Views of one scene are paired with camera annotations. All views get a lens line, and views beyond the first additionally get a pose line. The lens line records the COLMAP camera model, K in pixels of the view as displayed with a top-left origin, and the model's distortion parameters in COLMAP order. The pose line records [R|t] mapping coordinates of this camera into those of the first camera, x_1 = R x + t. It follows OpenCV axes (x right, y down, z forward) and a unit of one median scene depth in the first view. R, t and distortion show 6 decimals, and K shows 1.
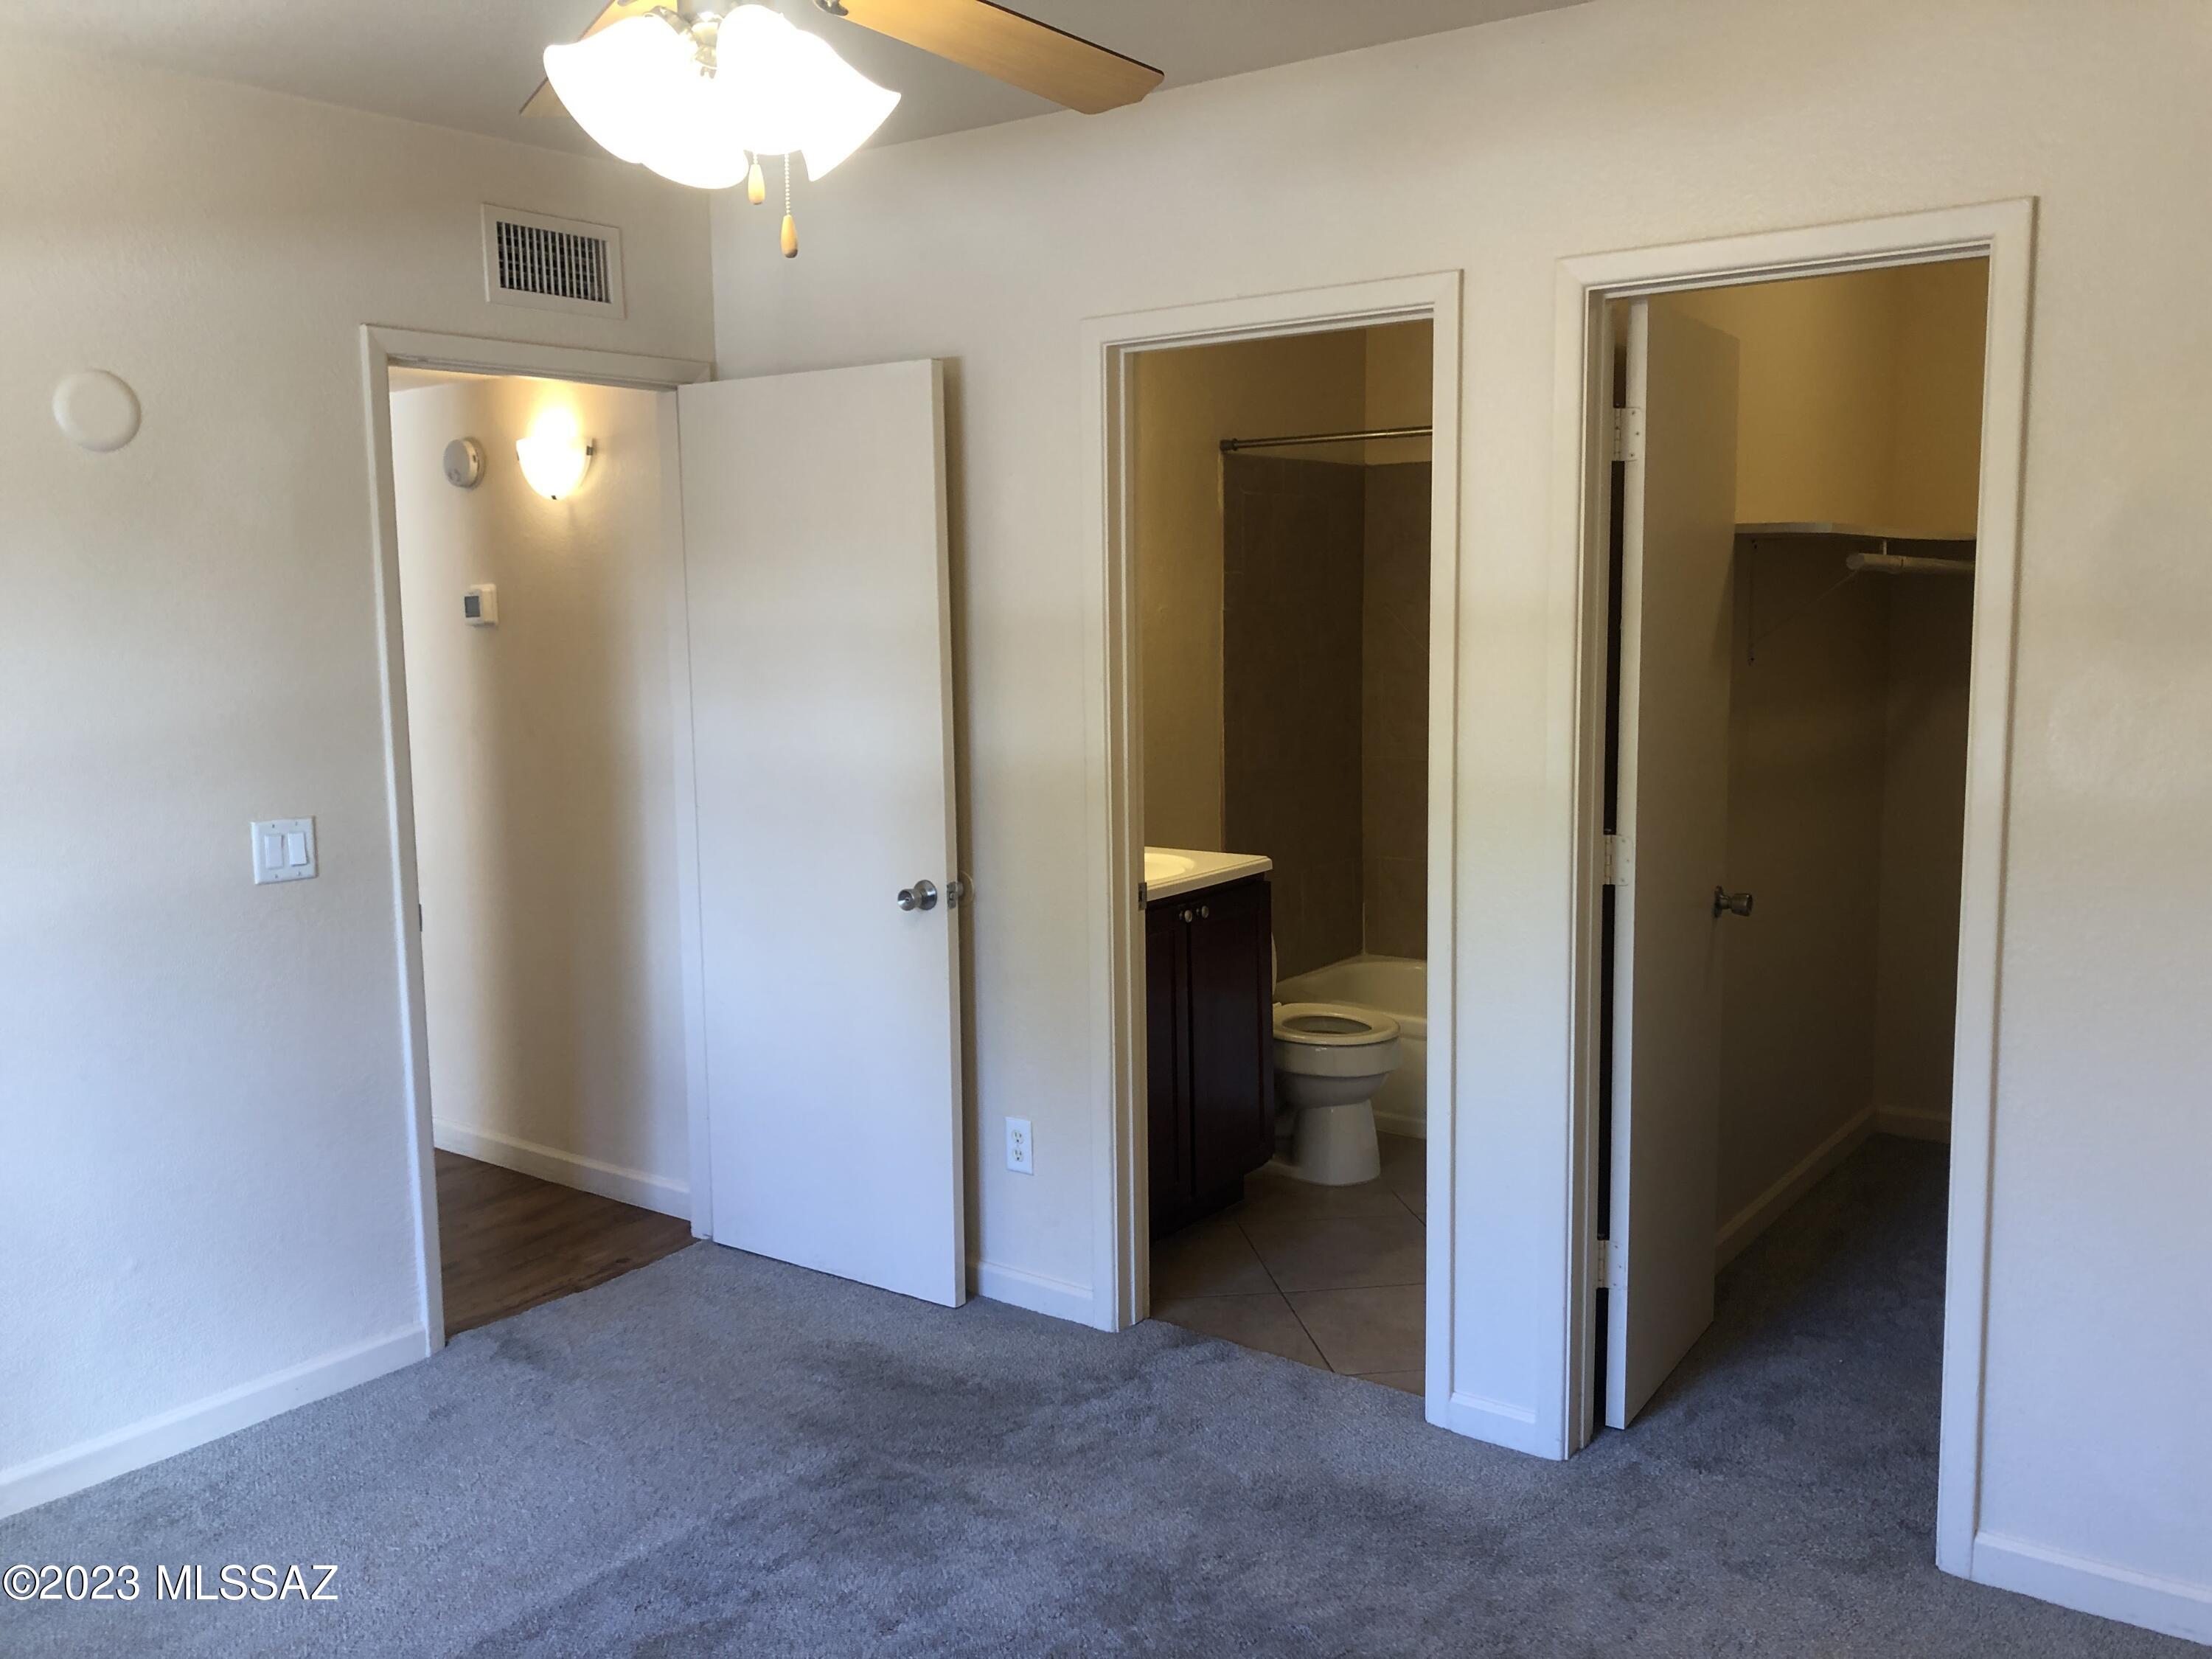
lens RADIAL K [[1783.5, 0, 1155.4], [0, 1783.5, 823.4], [0, 0, 1]] dist [0.008155, 0.000097]
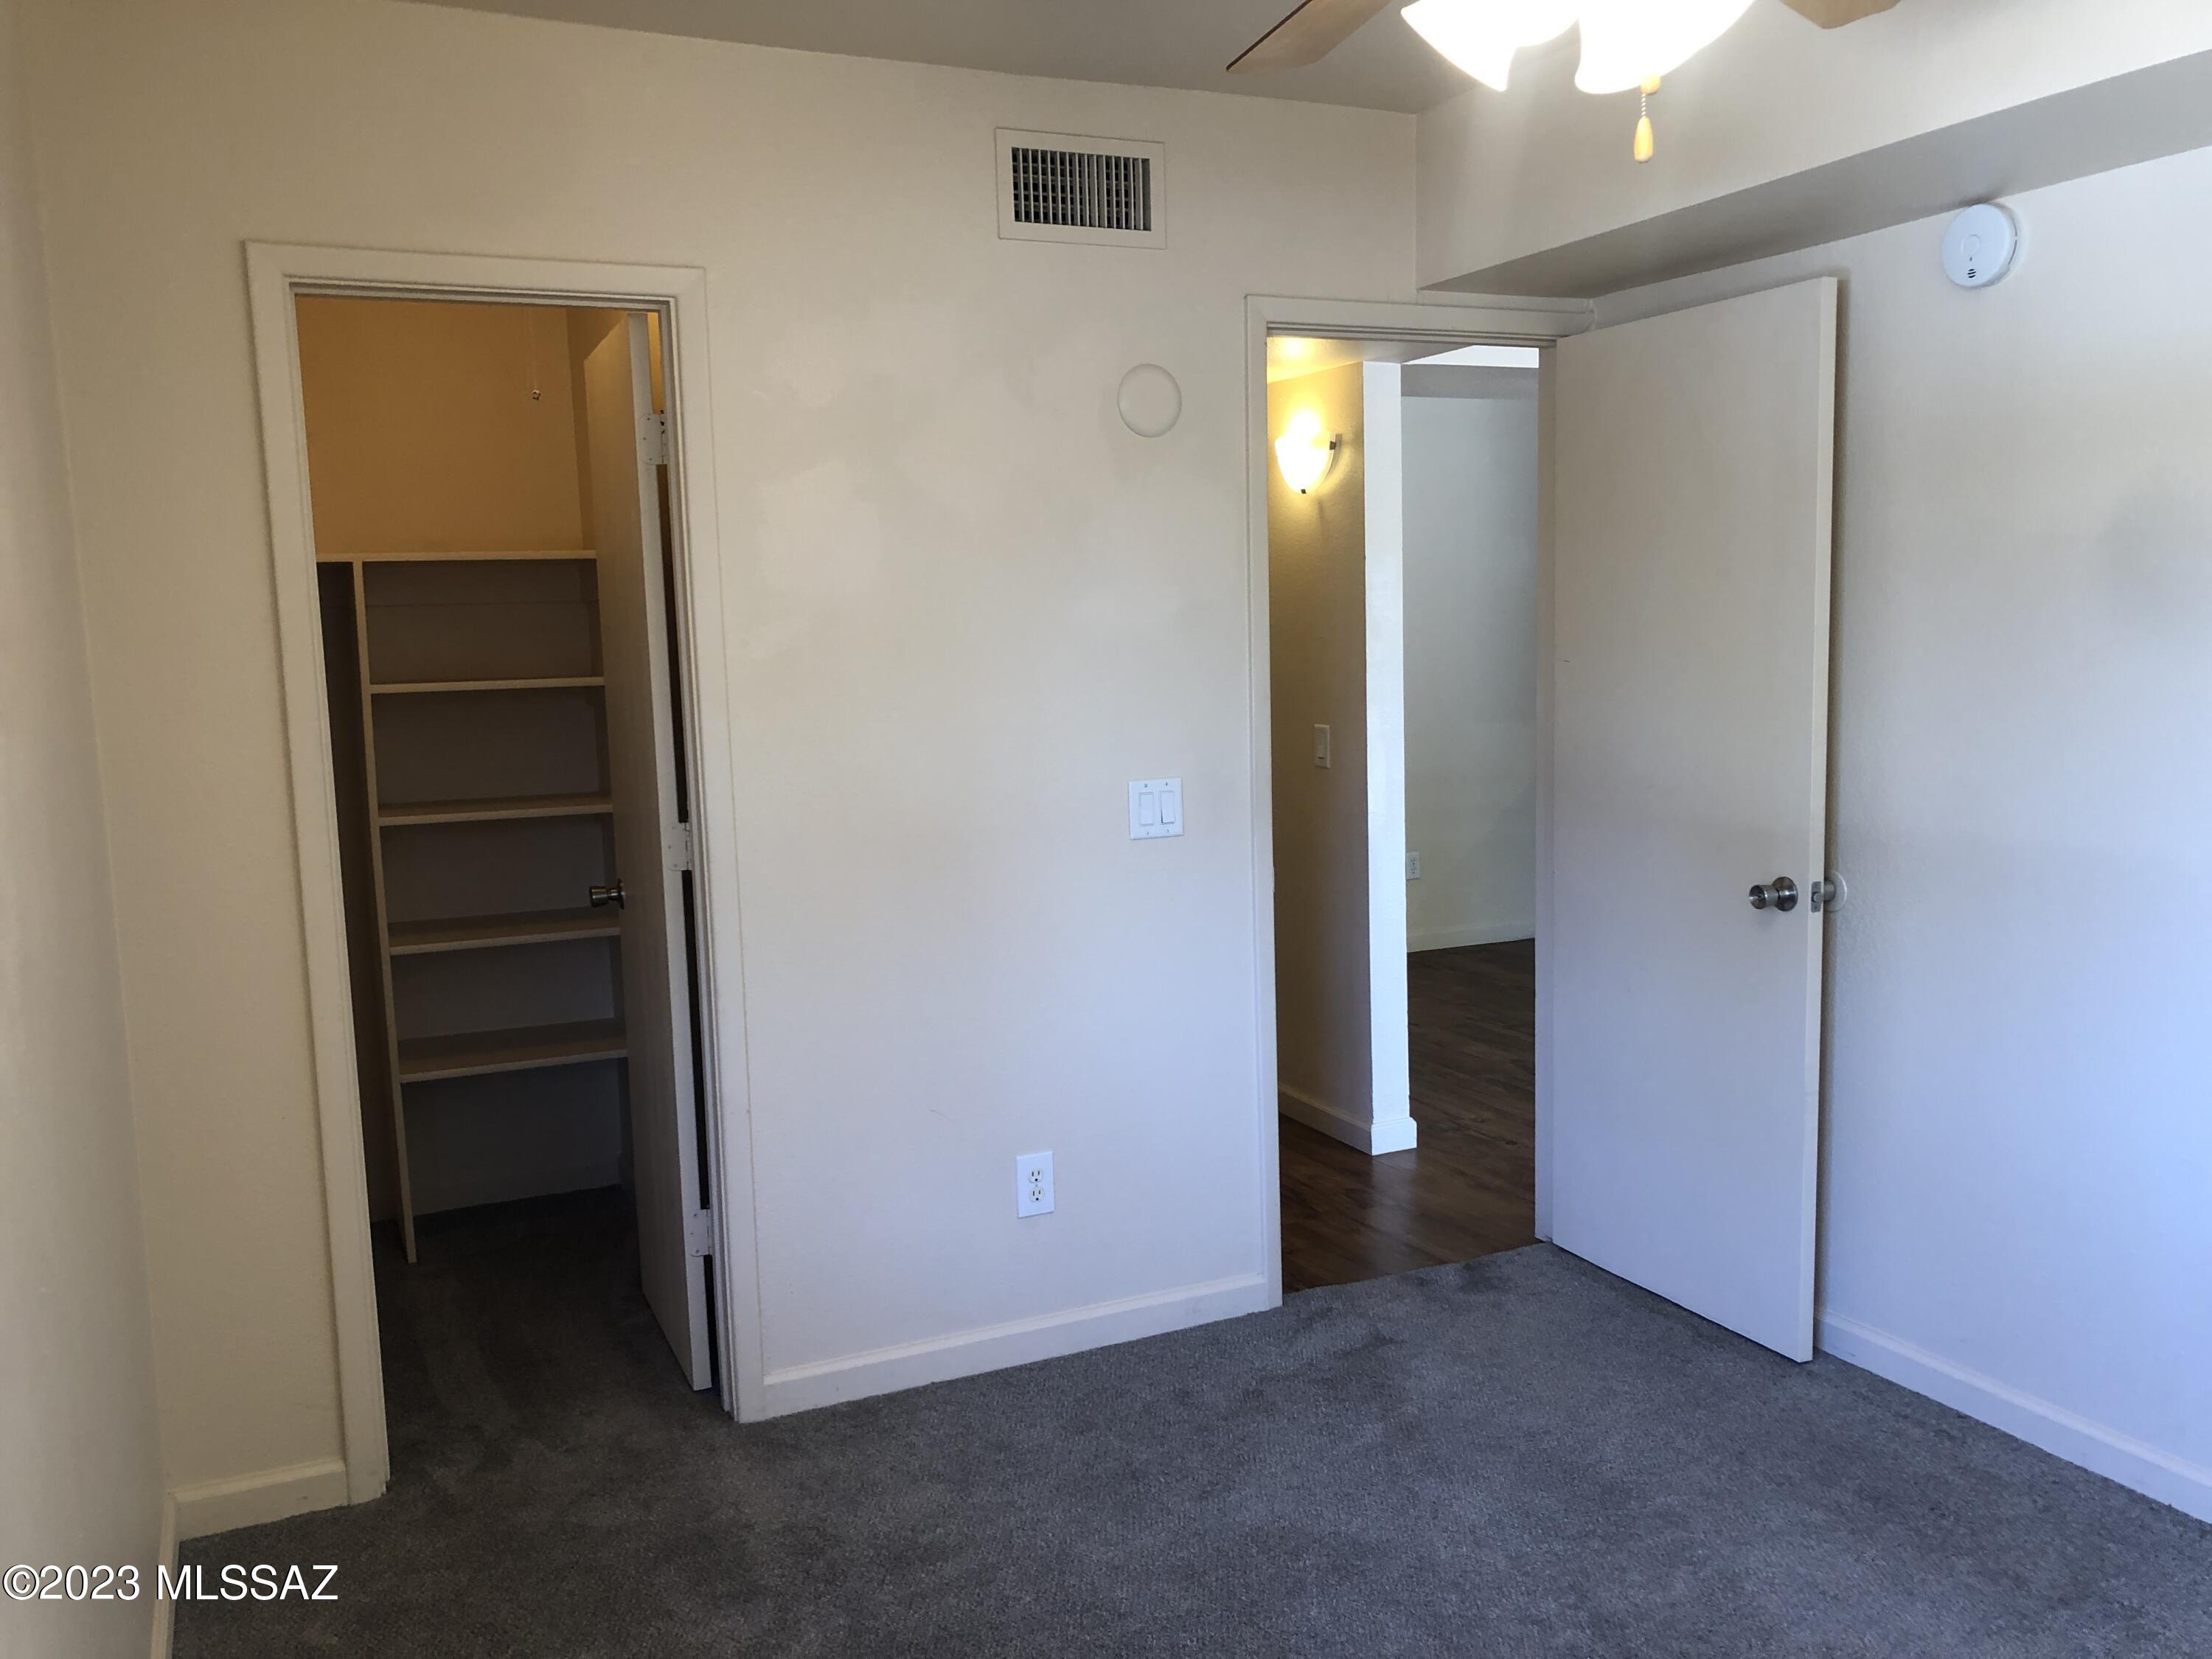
lens RADIAL K [[1865.2, 0, 1107.2], [0, 1865.2, 829.3], [0, 0, 1]] dist [0.026549, -0.003265]
pose [[0.869949, 0.051470, -0.490448, 0.140352], [-0.042154, 0.998660, 0.030033, -0.023670], [0.491336, -0.005453, 0.870953, 0.188227]]
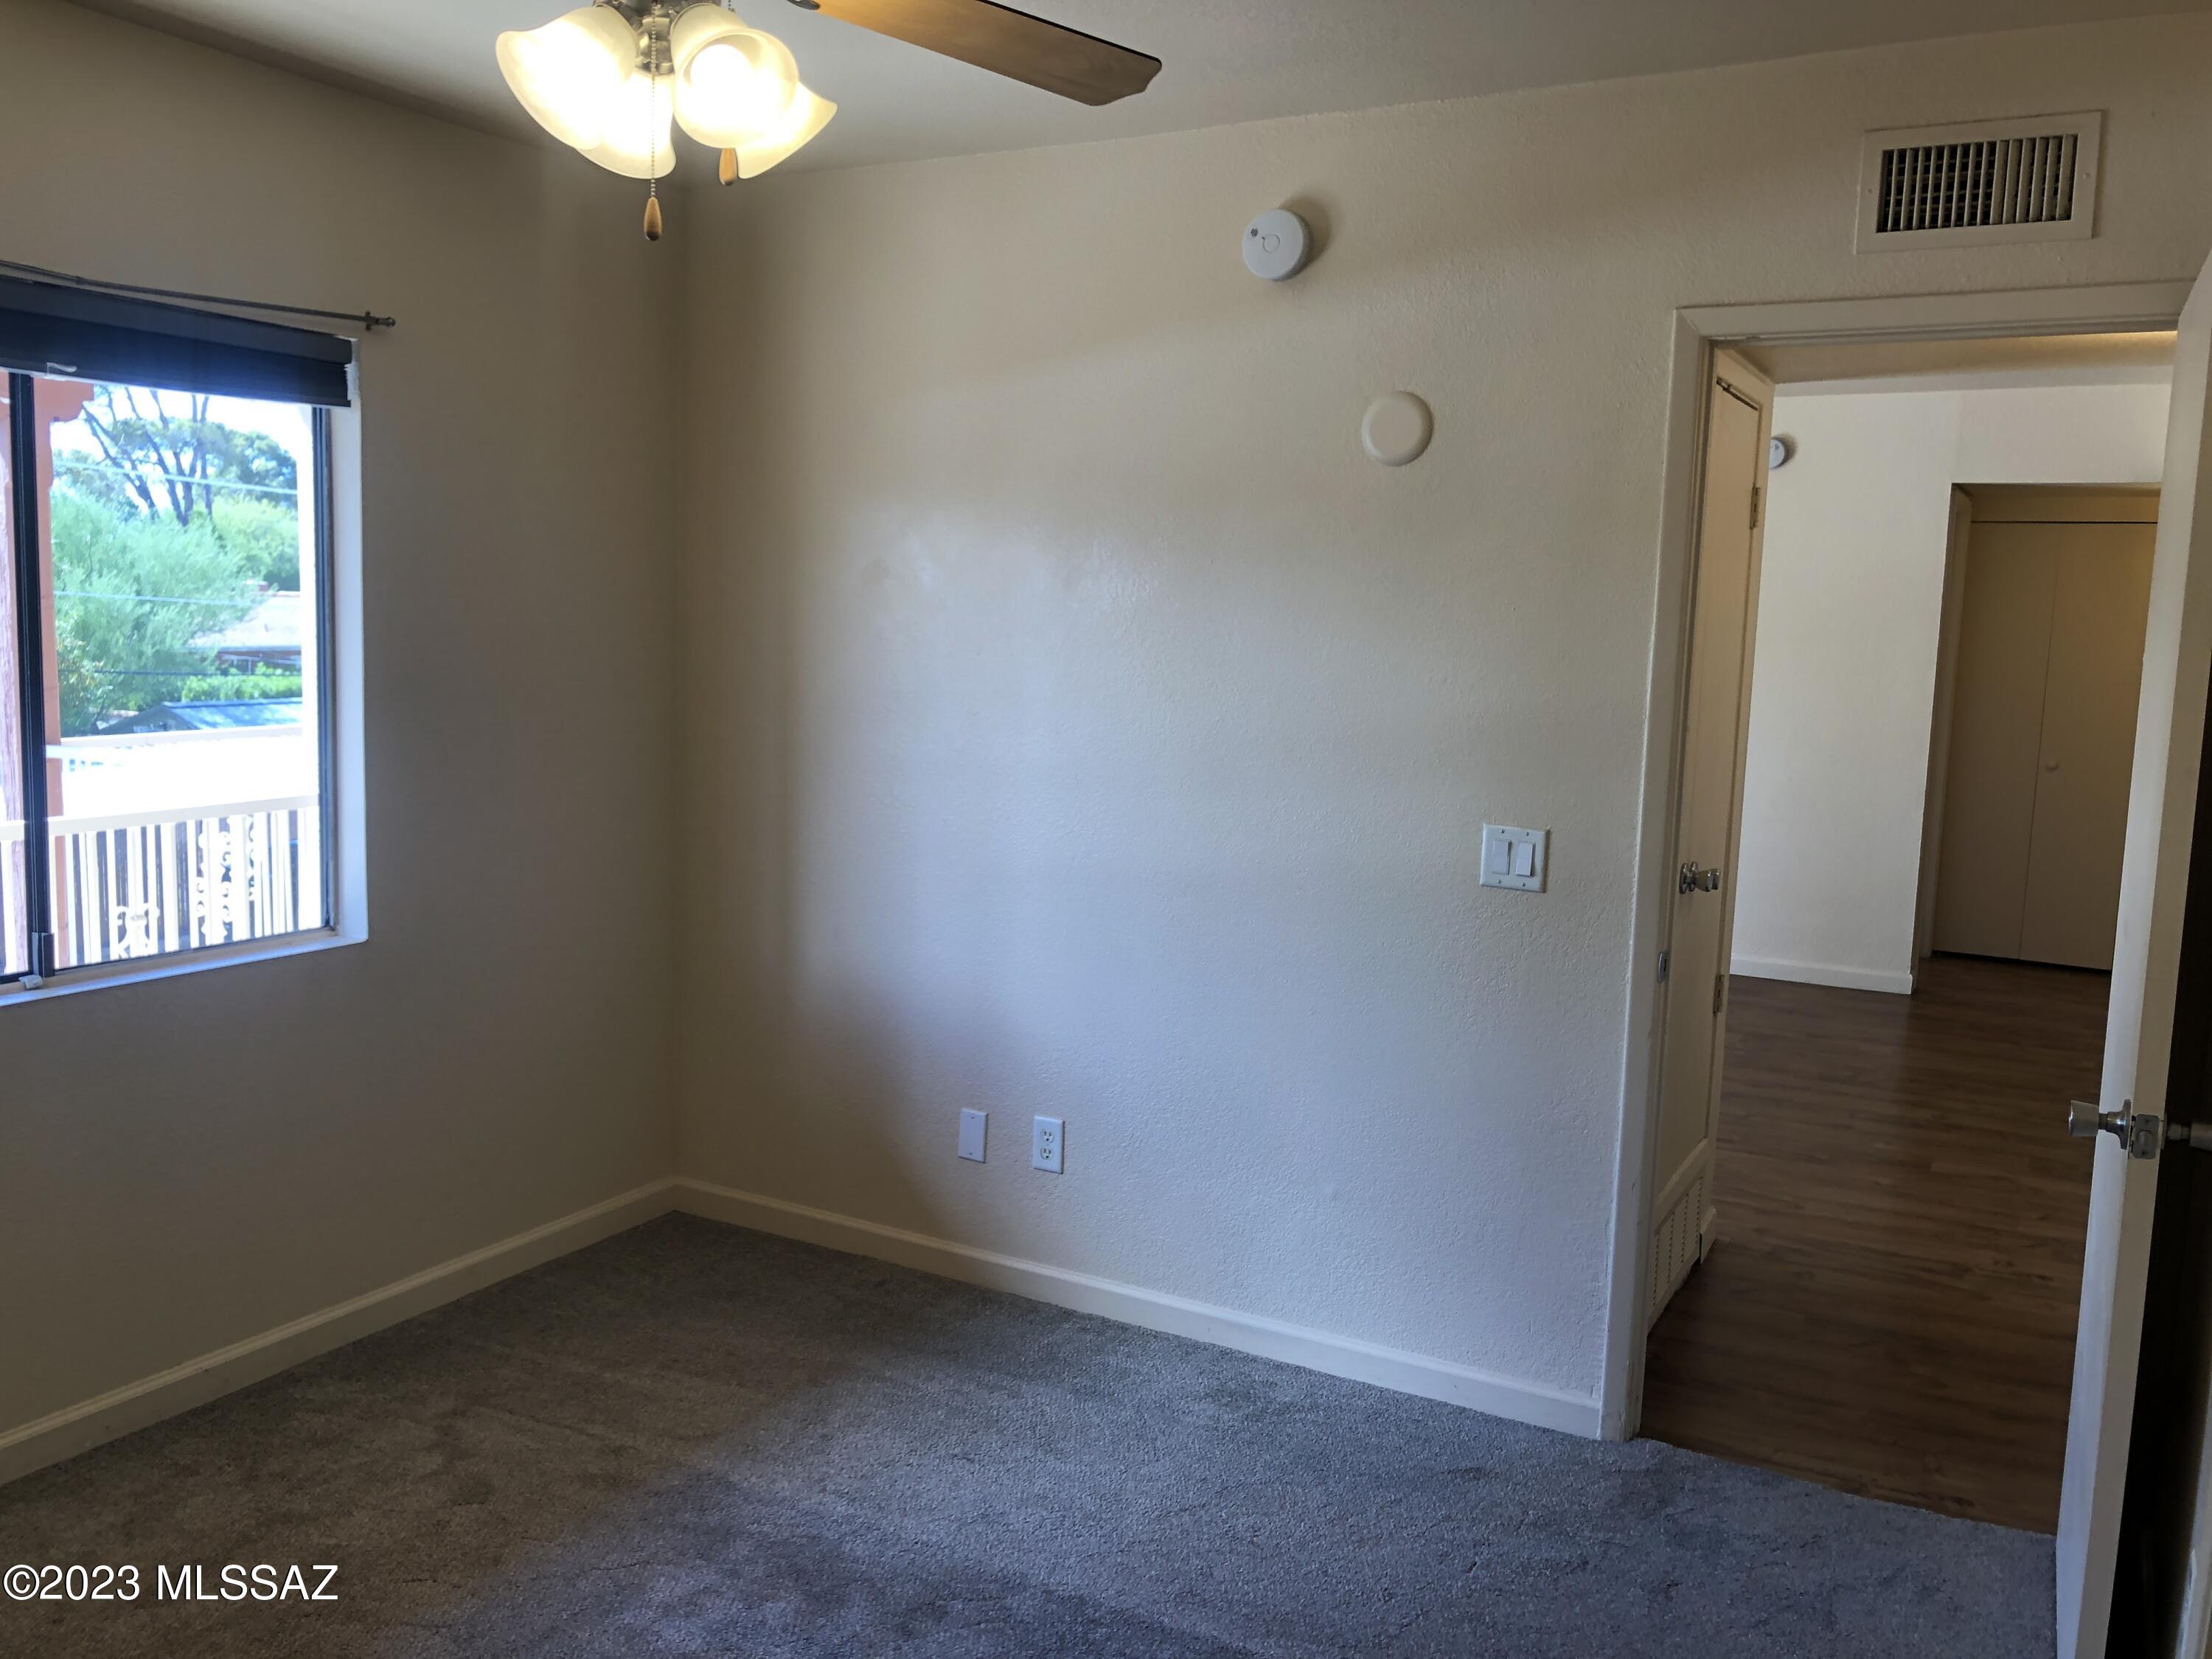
lens RADIAL K [[1806.0, 0, 1101.8], [0, 1806.0, 822.2], [0, 0, 1]] dist [-0.034431, 0.062820]
pose [[0.120838, 0.132076, -0.983847, 0.397446], [-0.159473, 0.980819, 0.112083, -0.068325], [0.979779, 0.143353, 0.139583, 0.540968]]
